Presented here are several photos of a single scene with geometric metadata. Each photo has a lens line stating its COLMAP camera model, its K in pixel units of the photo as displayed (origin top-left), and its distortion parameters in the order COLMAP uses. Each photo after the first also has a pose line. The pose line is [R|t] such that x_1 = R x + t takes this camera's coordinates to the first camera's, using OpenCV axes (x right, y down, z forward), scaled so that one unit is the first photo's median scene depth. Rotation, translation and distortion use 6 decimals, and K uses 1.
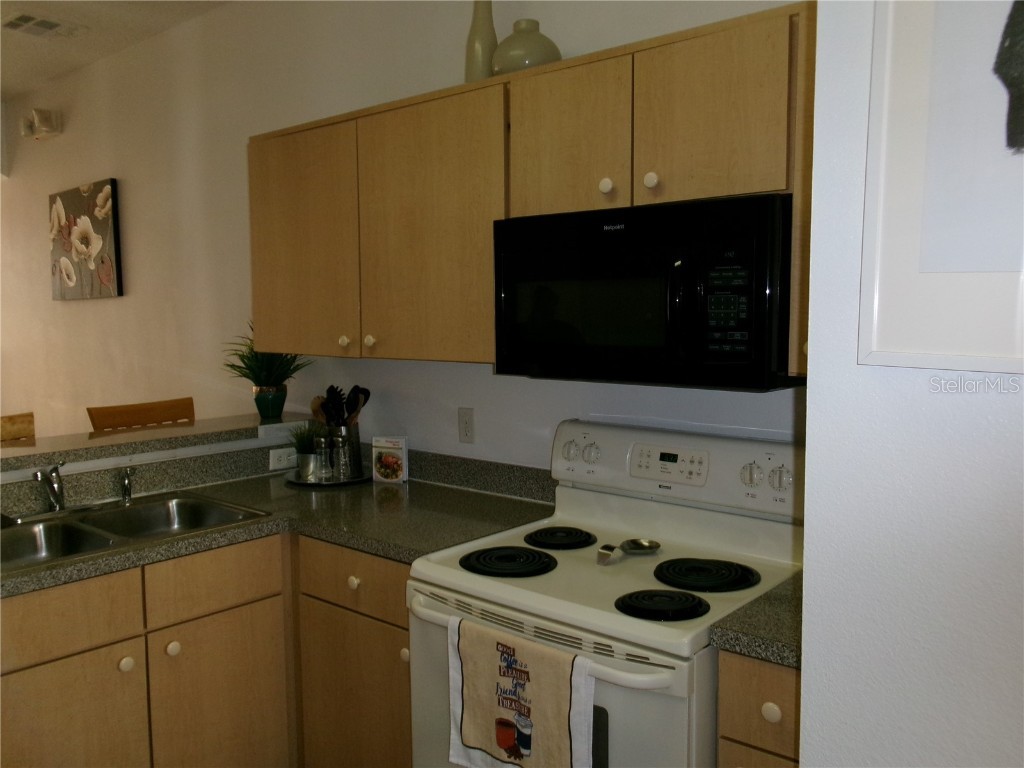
lens RADIAL K [[840.6, 0, 512.0], [0, 840.6, 384.0], [0, 0, 1]] dist [0.002665, 0.000941]
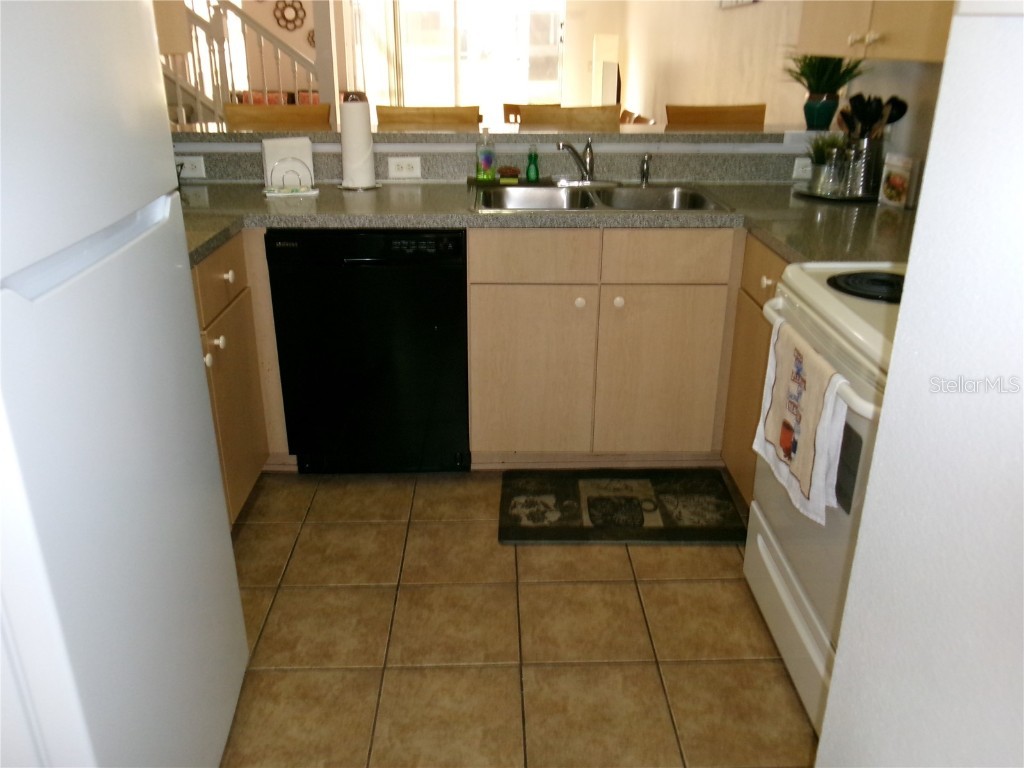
lens RADIAL K [[840.6, 0, 512.0], [0, 840.6, 384.0], [0, 0, 1]] dist [0.002665, 0.000941]
pose [[0.659364, 0.292997, -0.692381, 0.318988], [-0.069788, 0.940812, 0.331666, 0.028031], [0.748578, -0.170368, 0.640786, 0.071827]]
